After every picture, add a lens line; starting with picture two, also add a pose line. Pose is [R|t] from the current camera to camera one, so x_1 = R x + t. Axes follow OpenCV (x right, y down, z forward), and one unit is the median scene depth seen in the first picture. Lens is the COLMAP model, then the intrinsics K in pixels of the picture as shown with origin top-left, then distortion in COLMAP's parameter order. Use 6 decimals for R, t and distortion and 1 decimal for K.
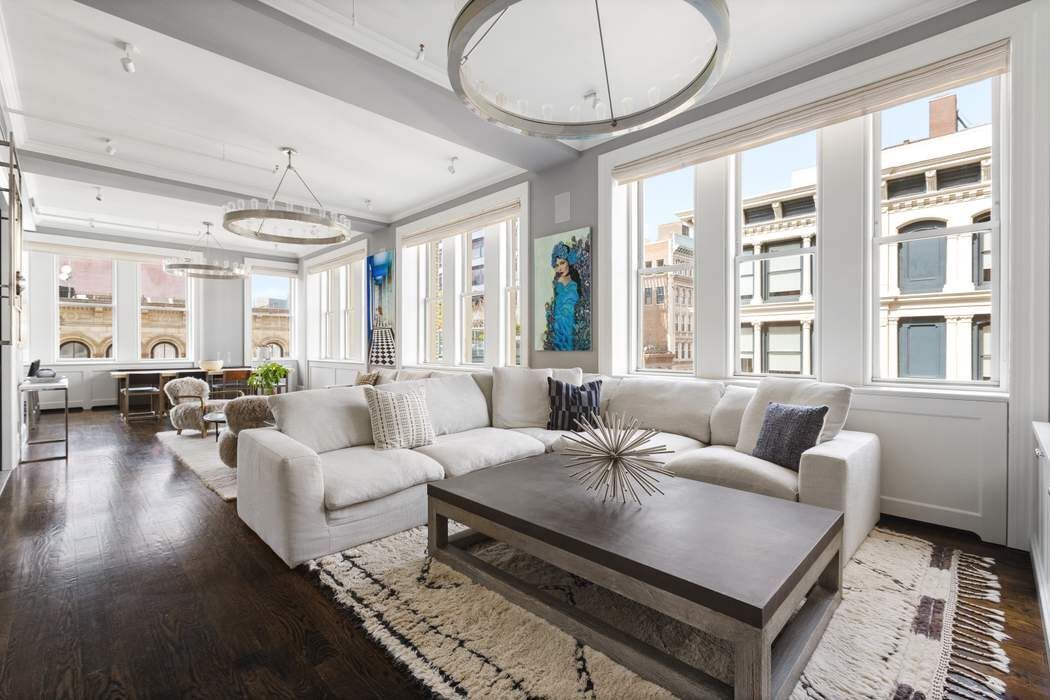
lens RADIAL K [[459.5, 0, 525.0], [0, 459.5, 350.0], [0, 0, 1]] dist [0.004442, 0.000254]
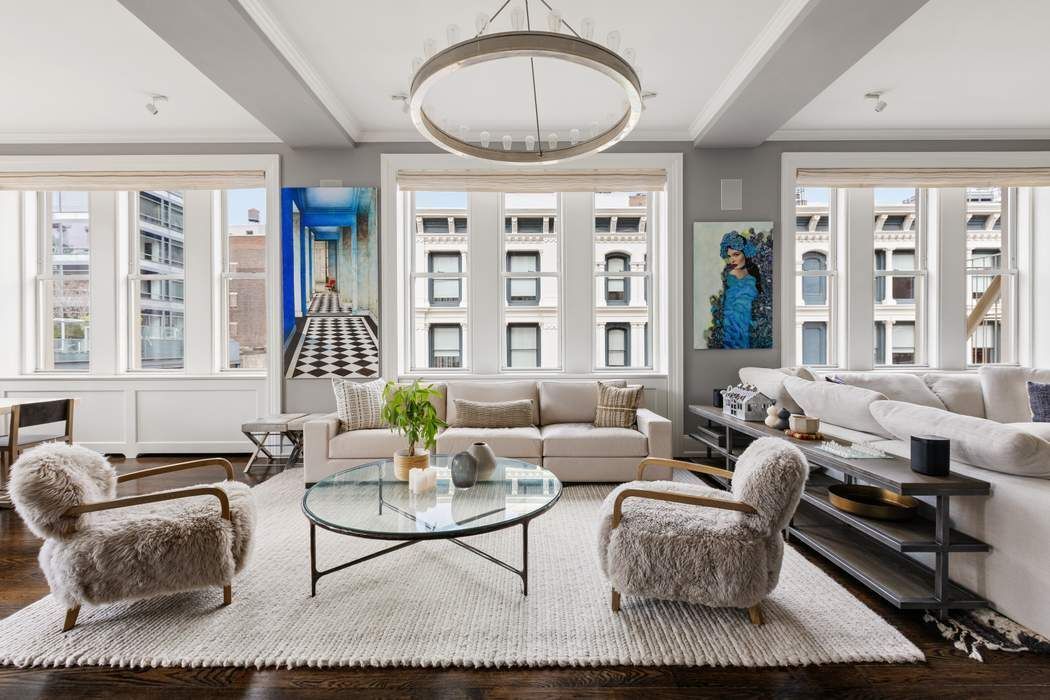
lens RADIAL K [[459.5, 0, 525.0], [0, 459.5, 350.0], [0, 0, 1]] dist [0.004442, 0.000254]
pose [[0.705348, -0.011477, 0.708768, -0.837366], [0.010100, 0.999930, 0.006141, -0.005771], [-0.708789, 0.002827, 0.705415, 0.614035]]
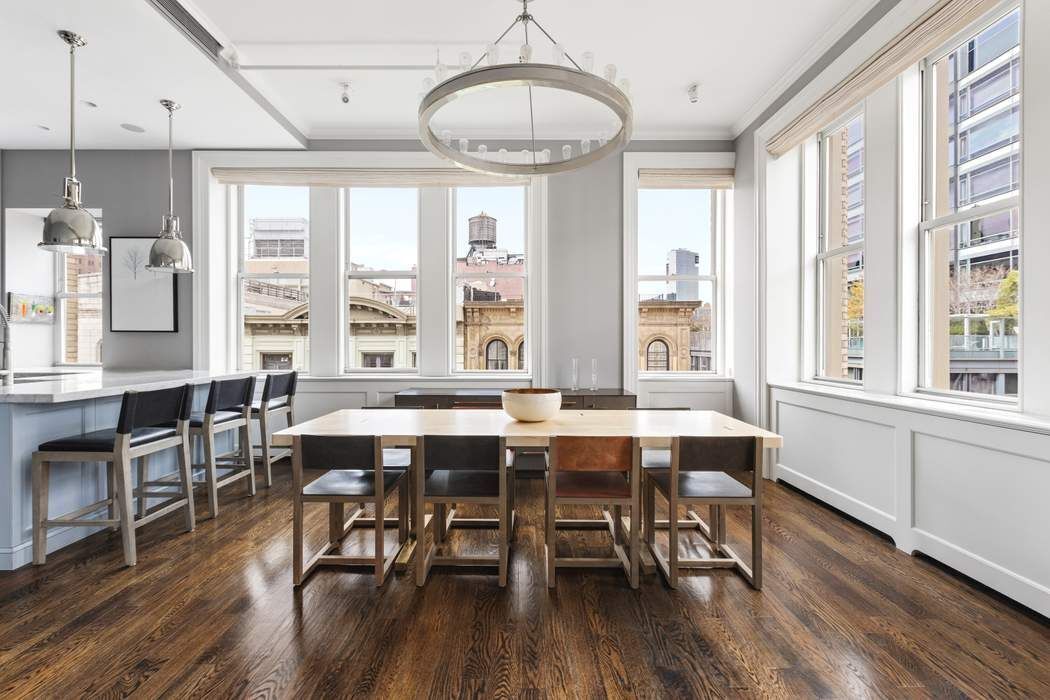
lens RADIAL K [[459.5, 0, 525.0], [0, 459.5, 350.0], [0, 0, 1]] dist [0.004442, 0.000254]
pose [[0.713514, 0.008822, -0.700585, -0.686954], [-0.003968, 0.999956, 0.008550, -0.017796], [0.700630, -0.003321, 0.713517, 1.156305]]
